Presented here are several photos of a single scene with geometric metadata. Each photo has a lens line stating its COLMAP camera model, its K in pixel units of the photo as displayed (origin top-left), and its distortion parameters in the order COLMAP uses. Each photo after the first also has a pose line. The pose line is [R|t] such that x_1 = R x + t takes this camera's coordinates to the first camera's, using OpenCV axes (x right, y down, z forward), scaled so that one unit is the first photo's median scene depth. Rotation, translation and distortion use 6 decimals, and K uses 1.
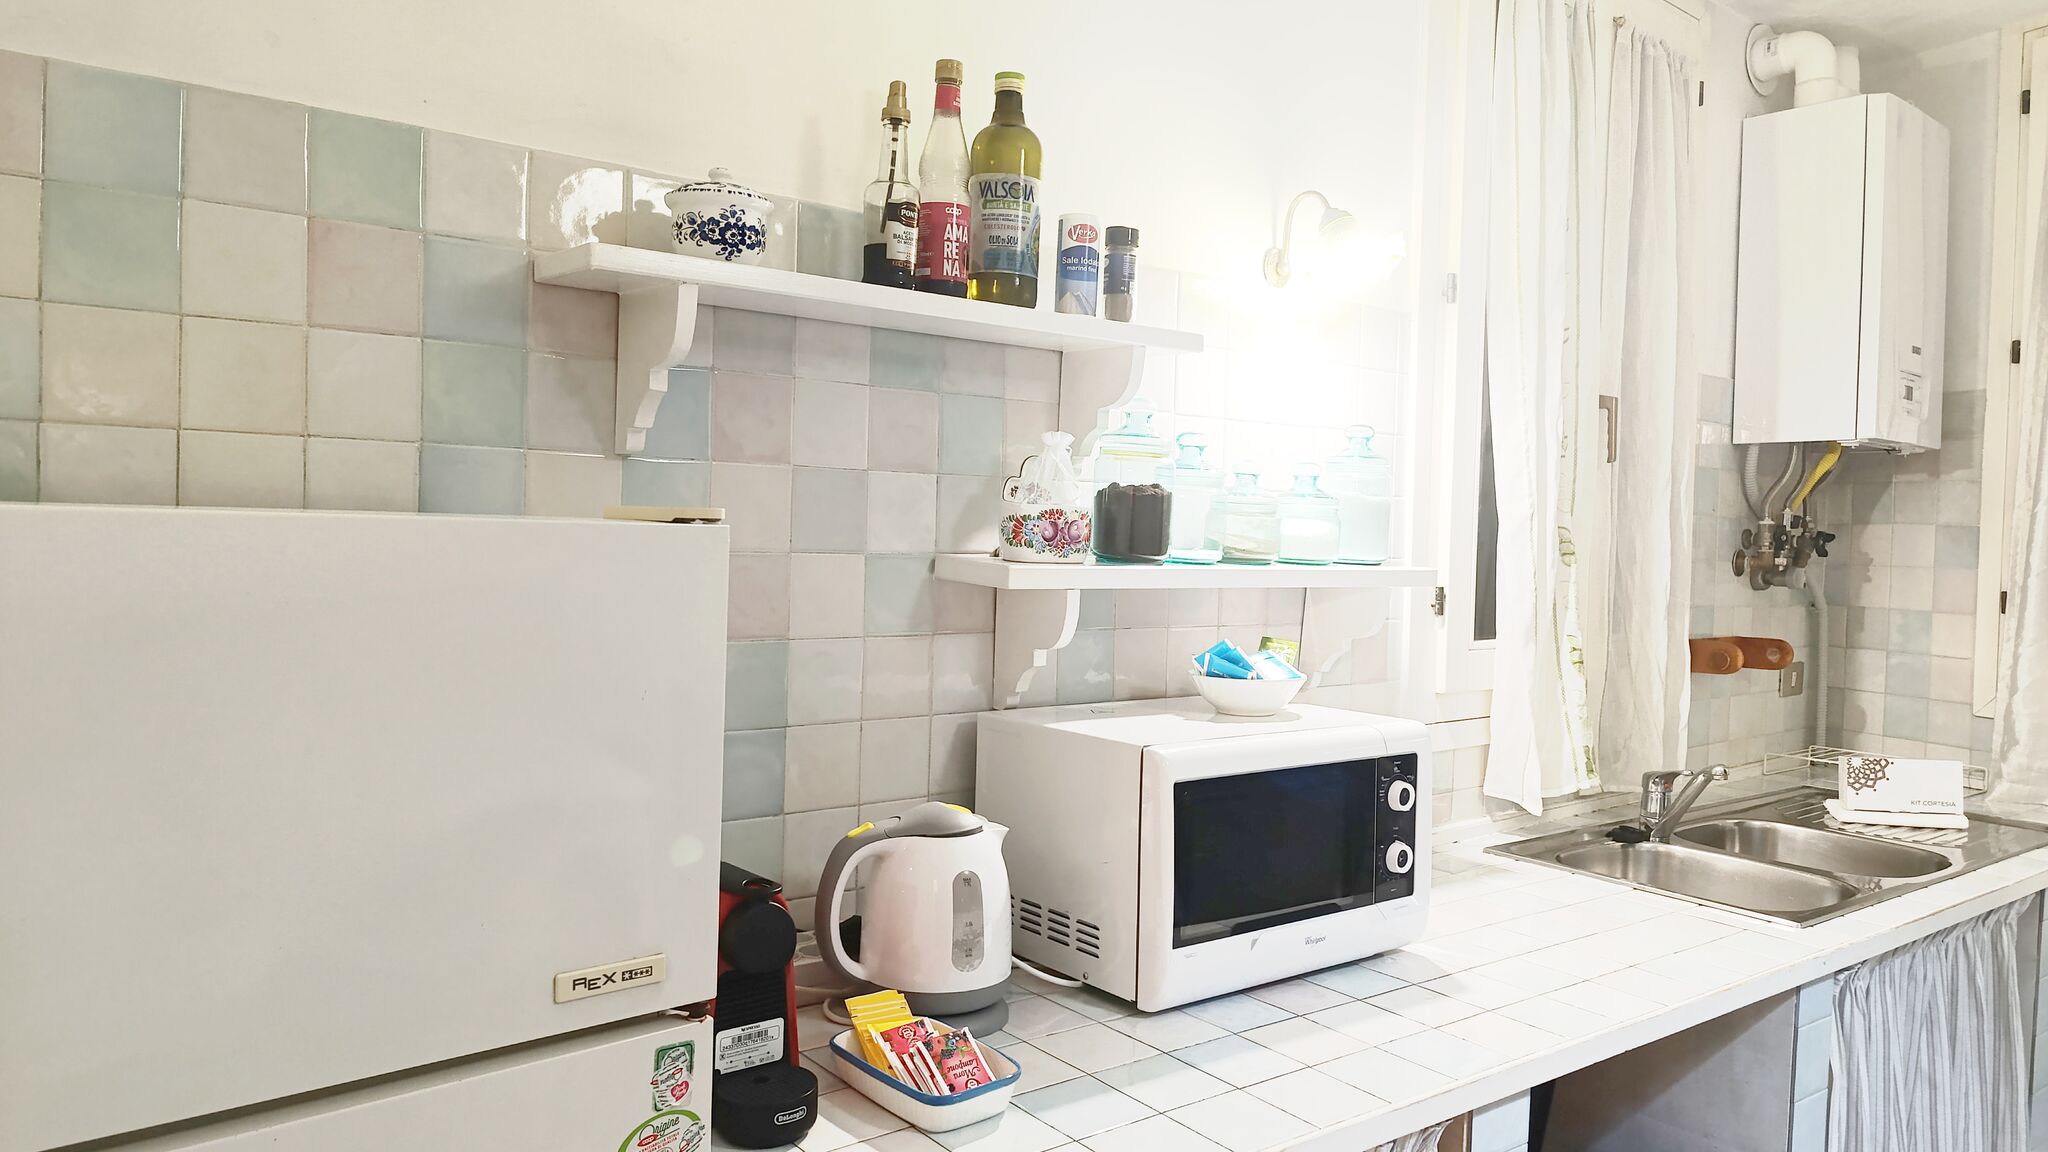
lens RADIAL K [[1414.6, 0, 1036.8], [0, 1414.6, 565.5], [0, 0, 1]] dist [0.064590, -0.071823]
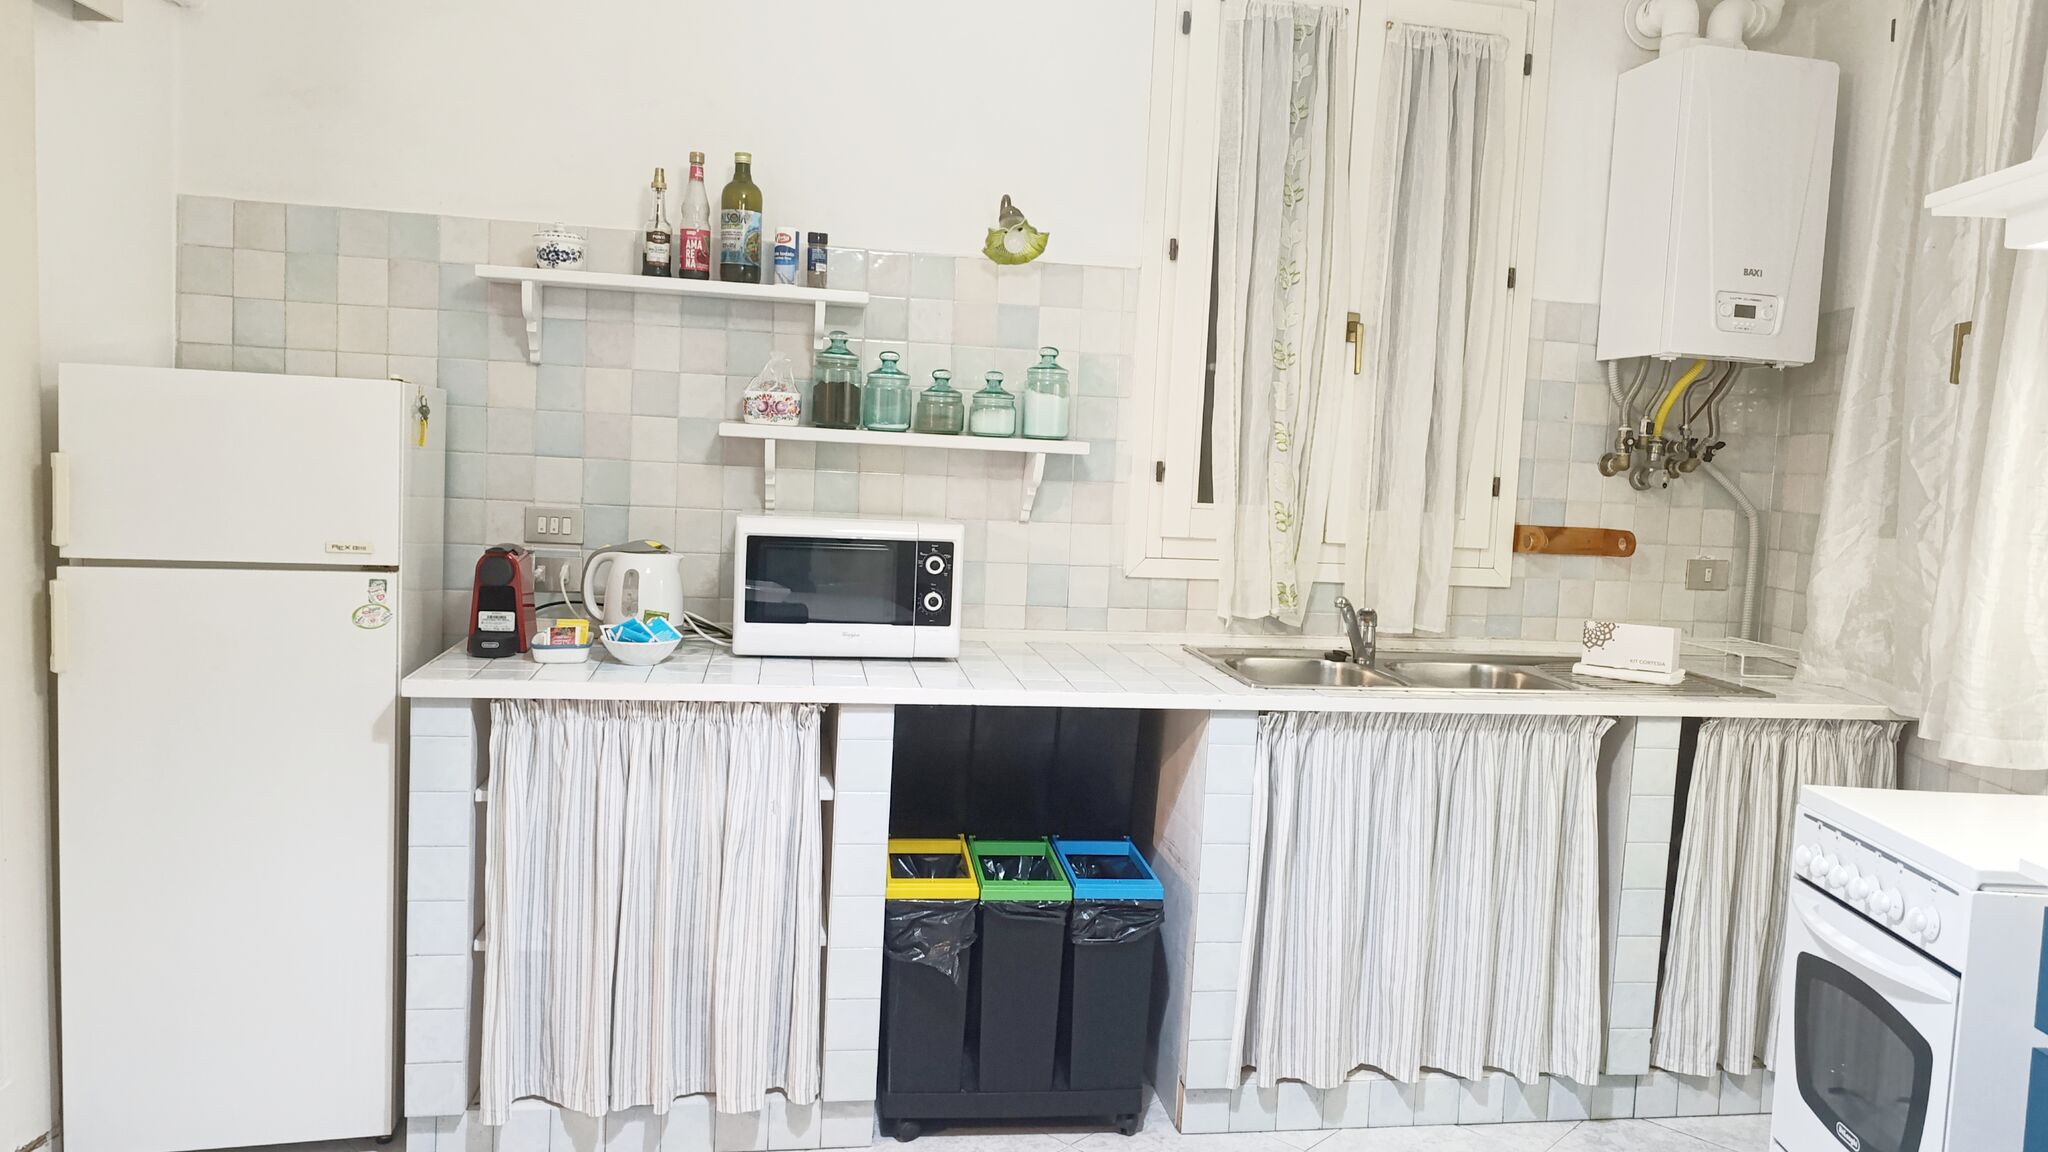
lens RADIAL K [[1414.6, 0, 1036.8], [0, 1414.6, 565.5], [0, 0, 1]] dist [0.064590, -0.071823]
pose [[0.884835, 0.052976, -0.462882, 1.175124], [-0.036426, 0.998339, 0.044627, 0.084959], [0.464478, -0.022626, 0.885296, -0.444621]]
